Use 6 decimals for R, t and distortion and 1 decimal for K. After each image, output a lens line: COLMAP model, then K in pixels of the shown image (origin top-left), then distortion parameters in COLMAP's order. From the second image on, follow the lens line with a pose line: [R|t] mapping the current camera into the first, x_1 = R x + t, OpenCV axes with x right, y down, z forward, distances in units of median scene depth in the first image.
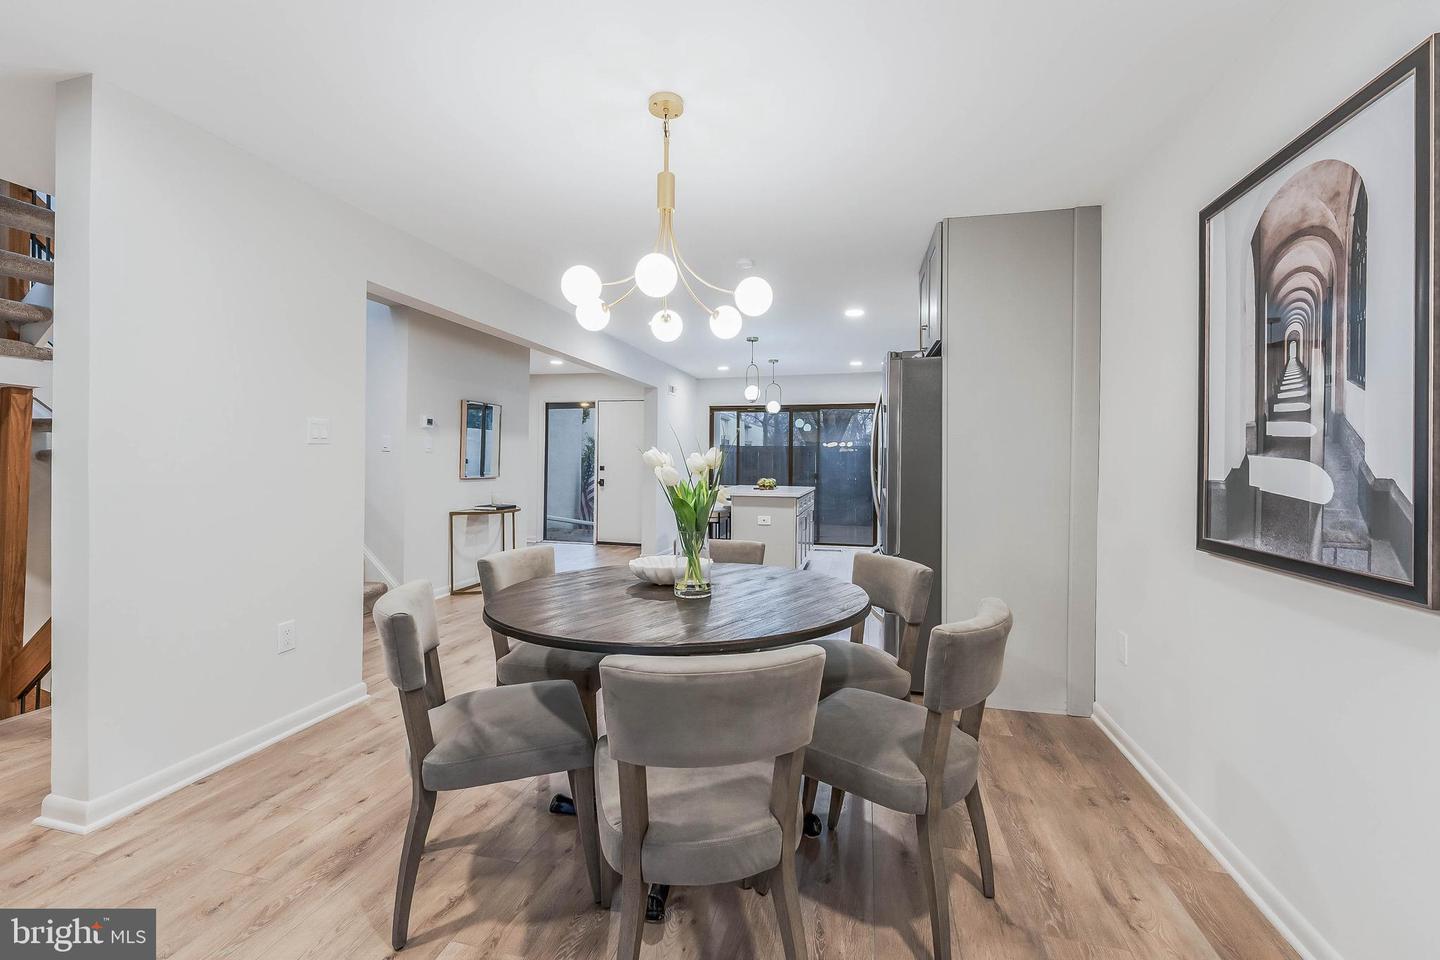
lens RADIAL K [[588.3, 0, 722.9], [0, 588.3, 462.3], [0, 0, 1]] dist [0.003271, -0.001151]
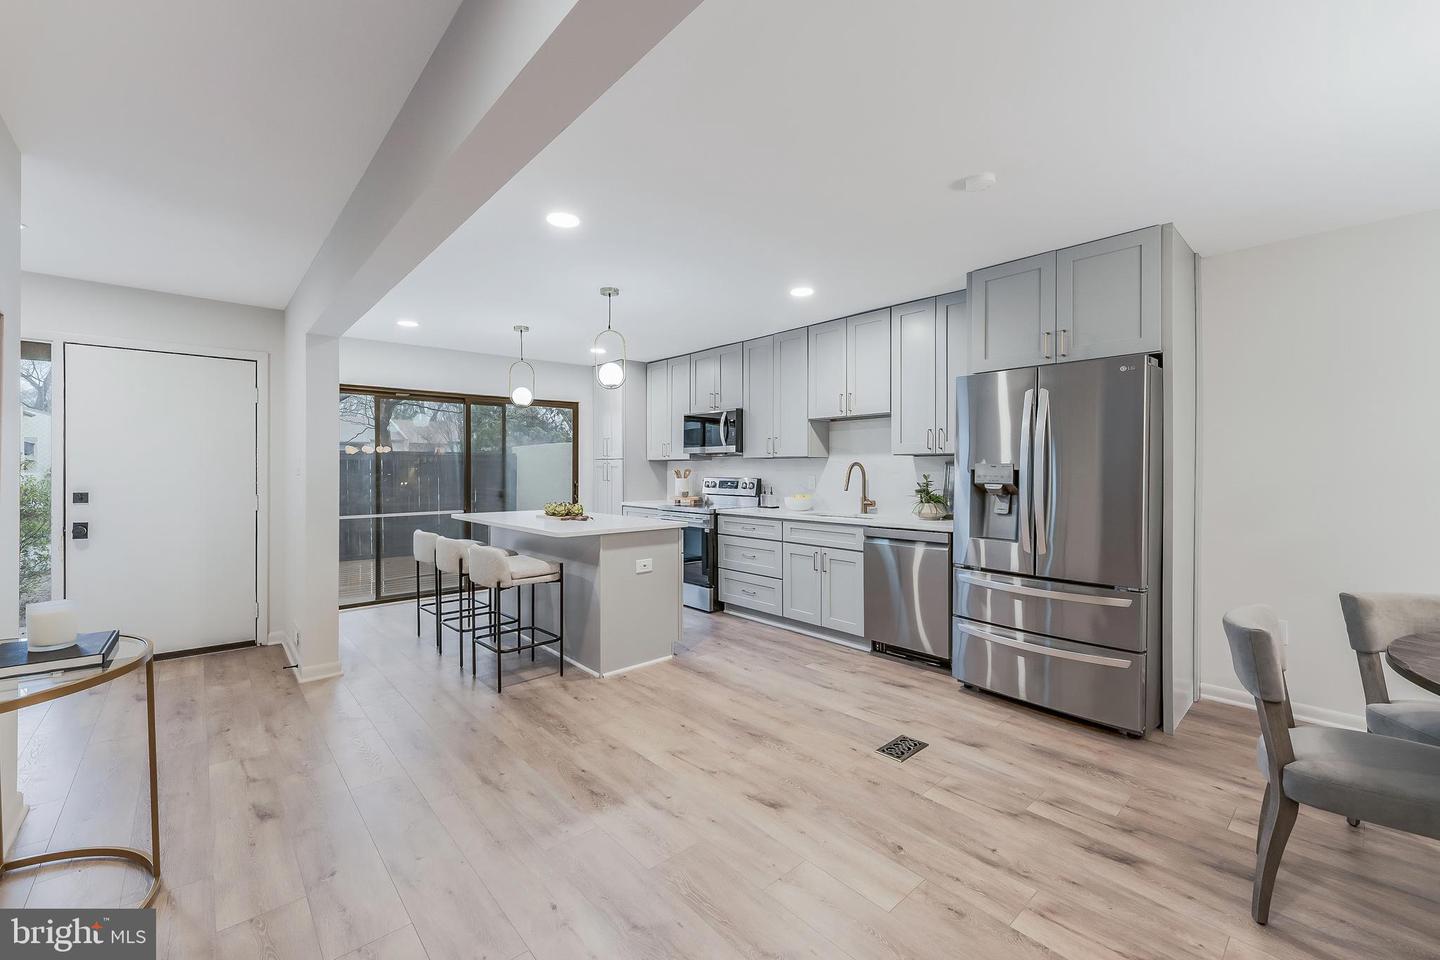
lens RADIAL K [[588.3, 0, 726.9], [0, 588.3, 471.0], [0, 0, 1]] dist [0.003271, -0.001151]
pose [[0.570844, -0.014058, 0.820938, -1.276647], [0.008360, 0.999901, 0.011309, -0.051205], [-0.821016, 0.000408, 0.570905, 1.658038]]
